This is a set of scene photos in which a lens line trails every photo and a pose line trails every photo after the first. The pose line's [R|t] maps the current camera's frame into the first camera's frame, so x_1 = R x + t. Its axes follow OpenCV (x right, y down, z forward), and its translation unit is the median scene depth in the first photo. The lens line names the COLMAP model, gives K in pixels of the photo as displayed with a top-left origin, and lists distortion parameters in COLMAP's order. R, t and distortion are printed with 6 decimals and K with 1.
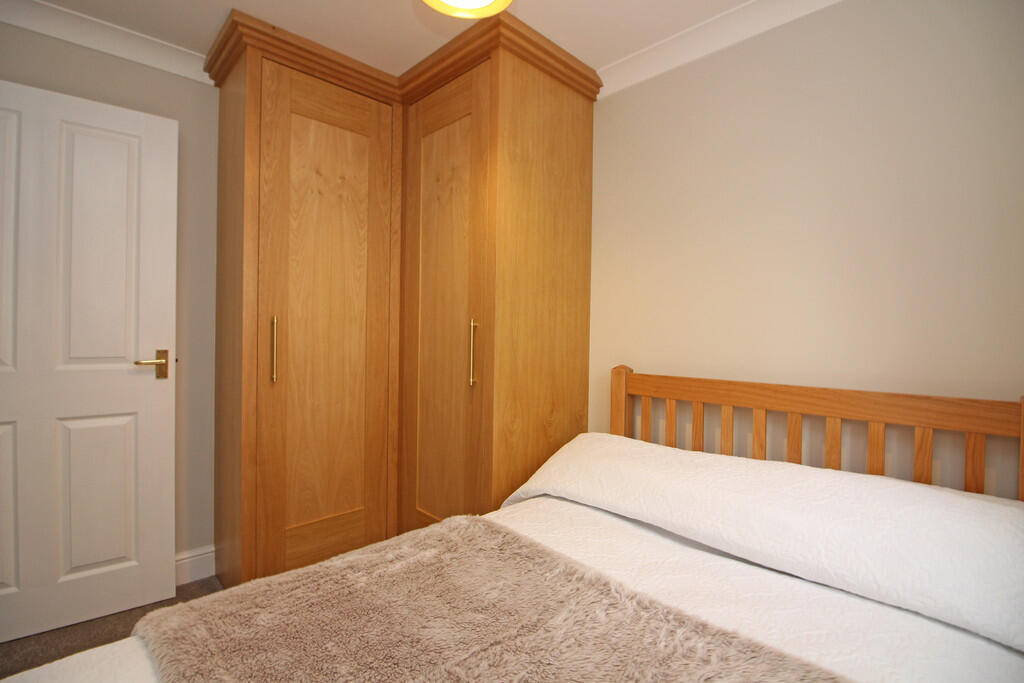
lens RADIAL K [[469.2, 0, 511.6], [0, 469.2, 340.4], [0, 0, 1]] dist [-0.031213, -0.001301]
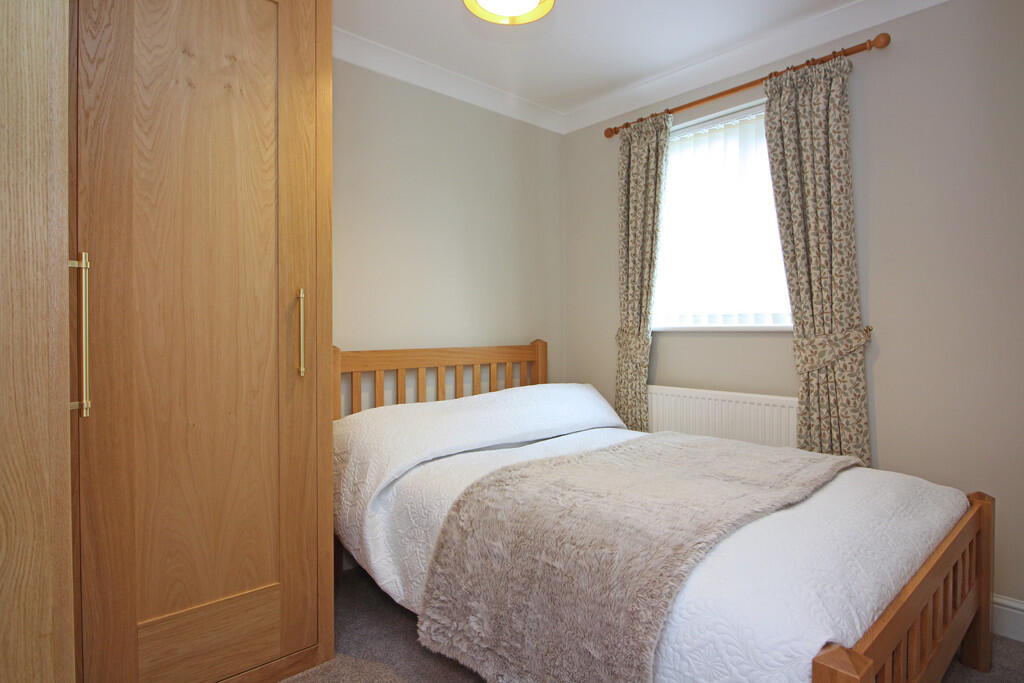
lens RADIAL K [[551.0, 0, 511.6], [0, 551.0, 338.7], [0, 0, 1]] dist [-0.003758, -0.000935]
pose [[0.020502, -0.035579, 0.999157, -1.102907], [0.008604, 0.999336, 0.035409, 0.004426], [-0.999753, 0.007871, 0.020795, 0.725815]]
